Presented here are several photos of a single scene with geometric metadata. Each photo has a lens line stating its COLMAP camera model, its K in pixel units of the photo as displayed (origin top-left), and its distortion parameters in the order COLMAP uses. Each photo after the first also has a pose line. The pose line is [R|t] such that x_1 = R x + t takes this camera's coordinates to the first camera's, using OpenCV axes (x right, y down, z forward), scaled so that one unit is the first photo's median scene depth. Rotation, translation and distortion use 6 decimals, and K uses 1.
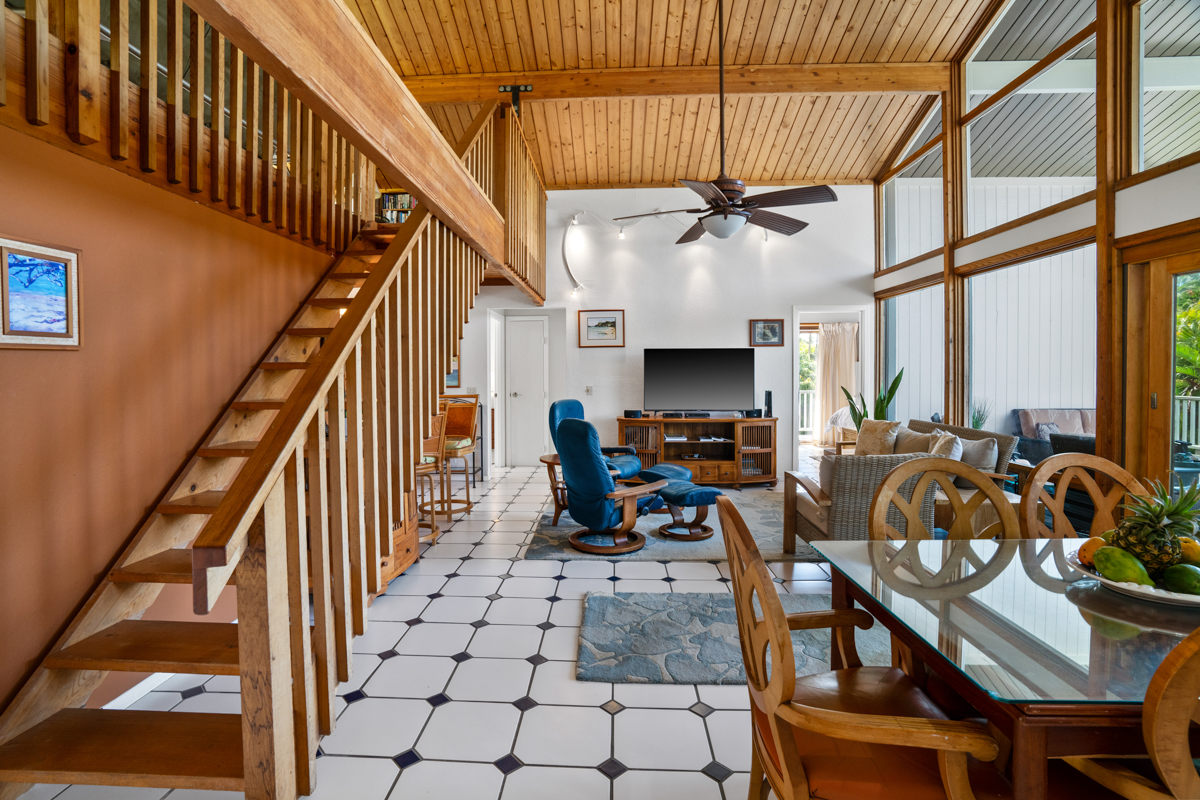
lens RADIAL K [[569.9, 0, 580.6], [0, 569.9, 375.2], [0, 0, 1]] dist [-0.065214, 0.019789]
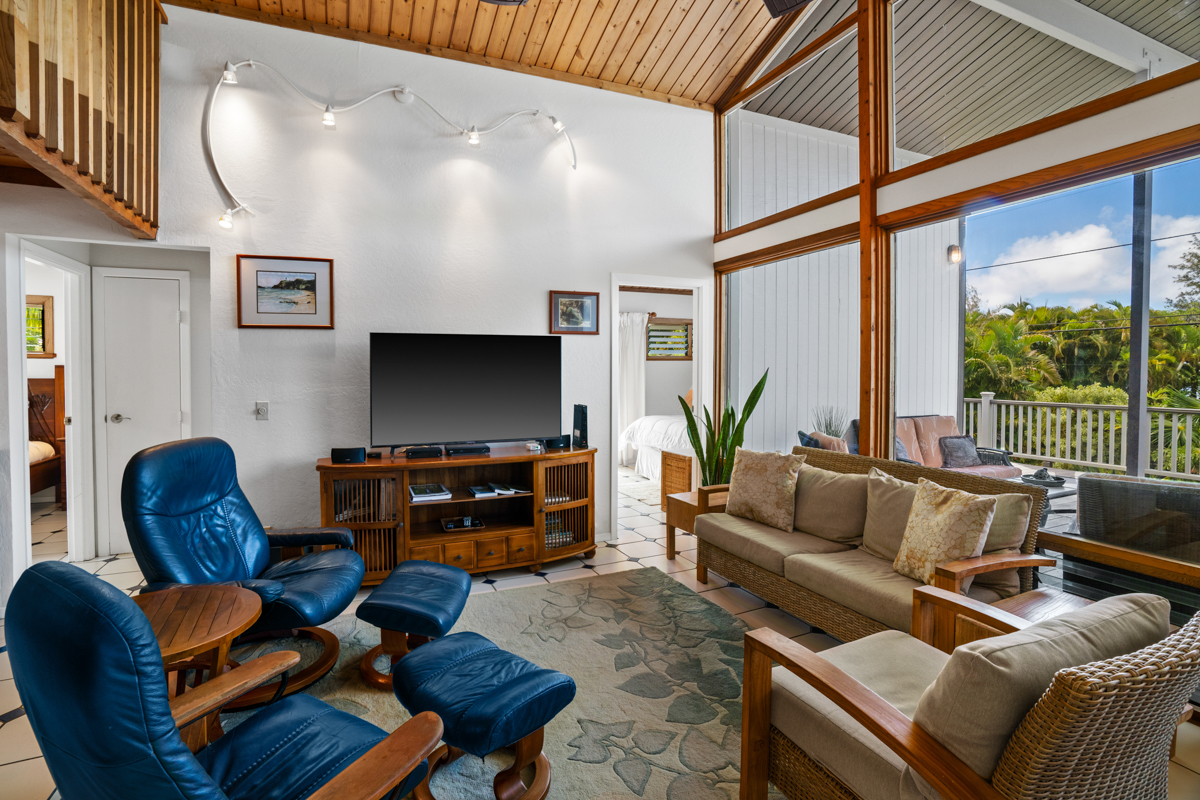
lens RADIAL K [[569.9, 0, 580.6], [0, 569.9, 375.2], [0, 0, 1]] dist [-0.065214, 0.019789]
pose [[0.897640, -0.002596, 0.440721, 0.055429], [0.001903, 0.999996, 0.002016, -0.006720], [-0.440724, -0.000971, 0.897642, 0.439718]]
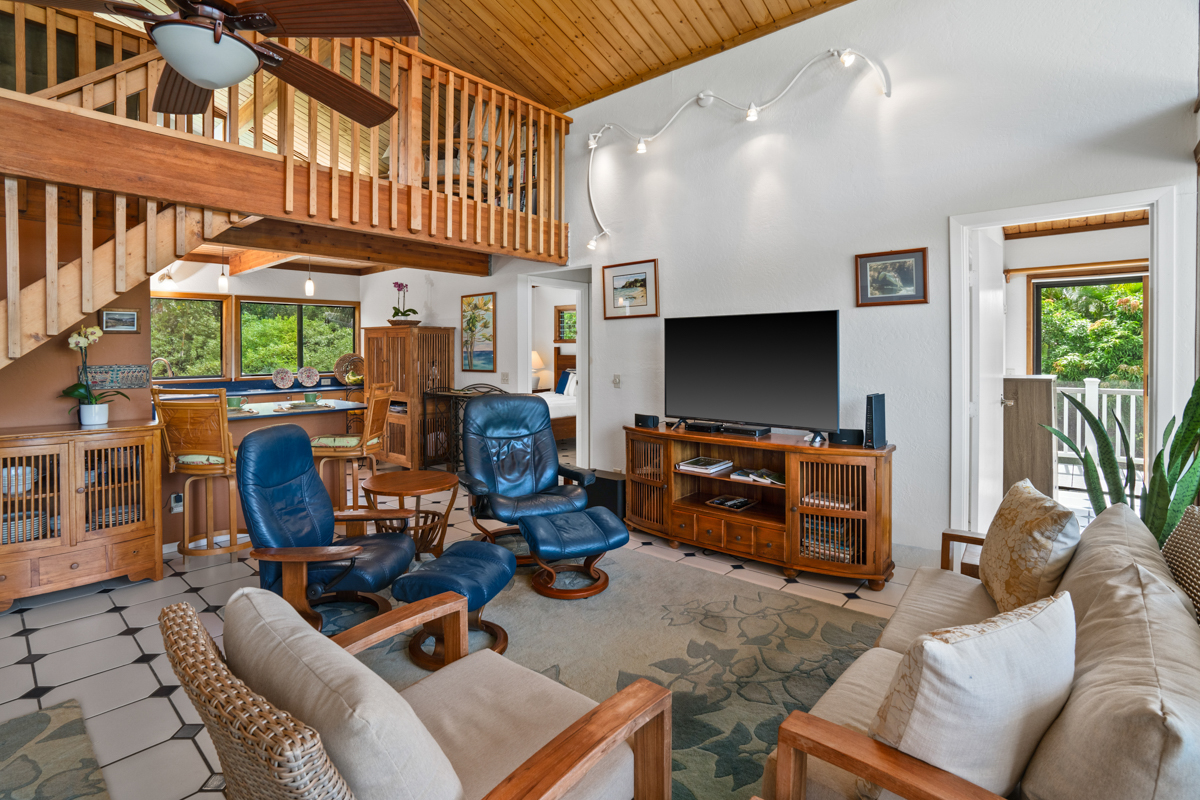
lens RADIAL K [[568.3, 0, 580.7], [0, 568.3, 353.4], [0, 0, 1]] dist [-0.072765, 0.021384]
pose [[0.778632, 0.005314, -0.627459, 0.438753], [-0.008015, 0.999967, -0.001477, -0.006000], [0.627430, 0.006179, 0.778648, 0.461779]]
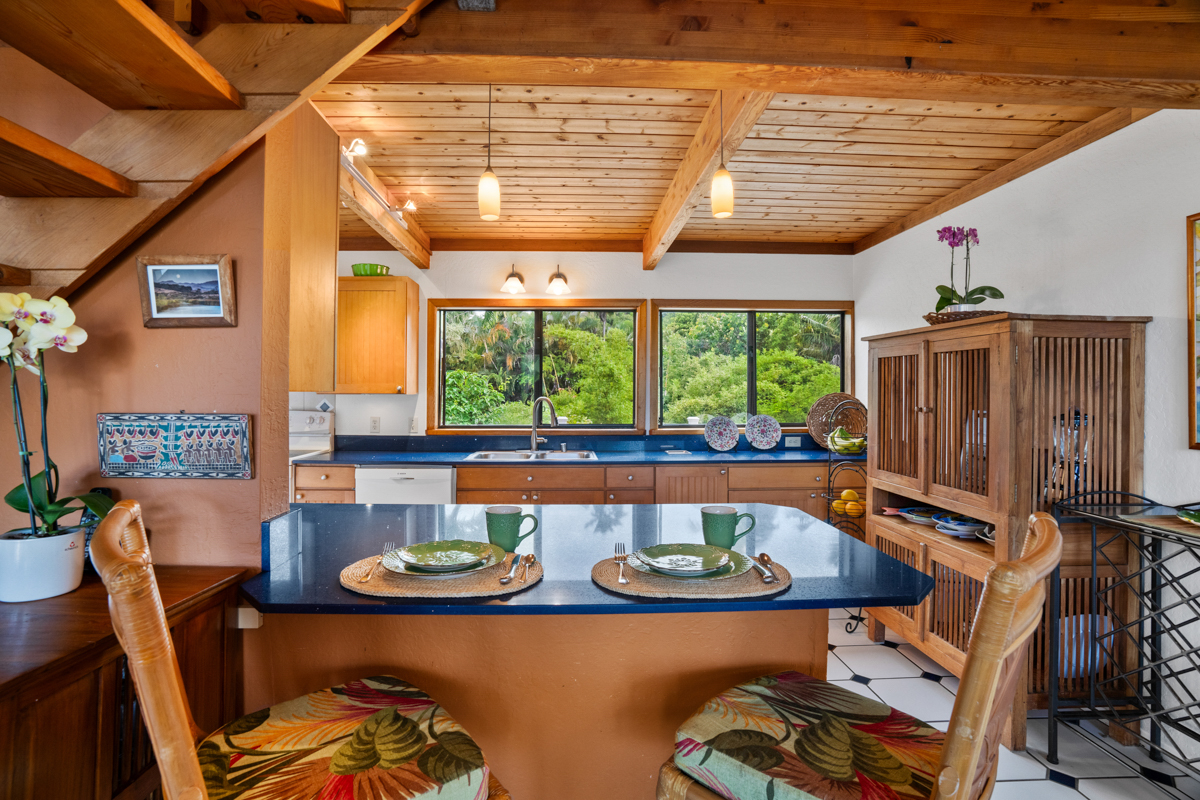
lens RADIAL K [[570.8, 0, 591.5], [0, 570.8, 368.7], [0, 0, 1]] dist [-0.059231, 0.020492]
pose [[0.103840, -0.032047, -0.994078, -0.047685], [-0.019569, 0.999221, -0.034257, -0.003409], [0.994401, 0.023010, 0.103132, 0.721315]]
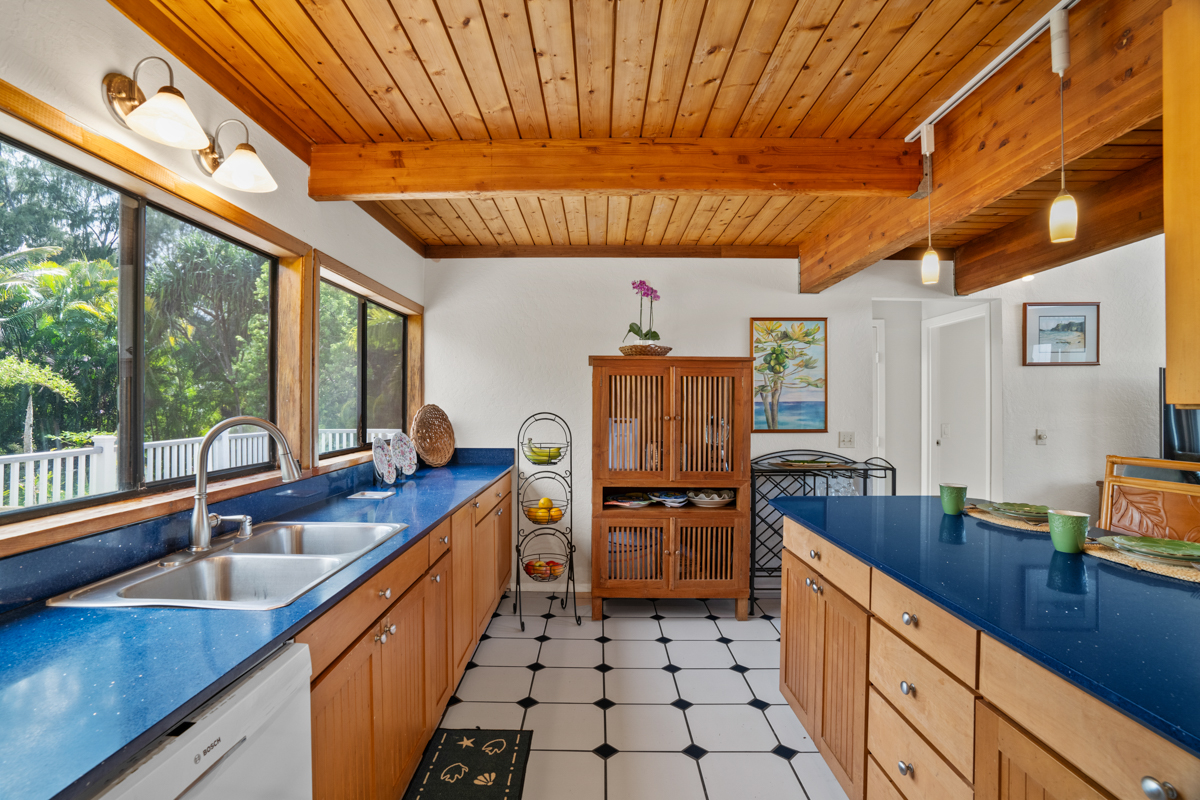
lens RADIAL K [[563.7, 0, 600.0], [0, 563.7, 400.0], [0, 0, 1]] dist [-0.020564, 0.000042]
pose [[0.998141, 0.005309, 0.060710, -0.512456], [-0.004144, 0.999805, -0.019293, 0.000998], [-0.060800, 0.019005, 0.997969, 0.468910]]
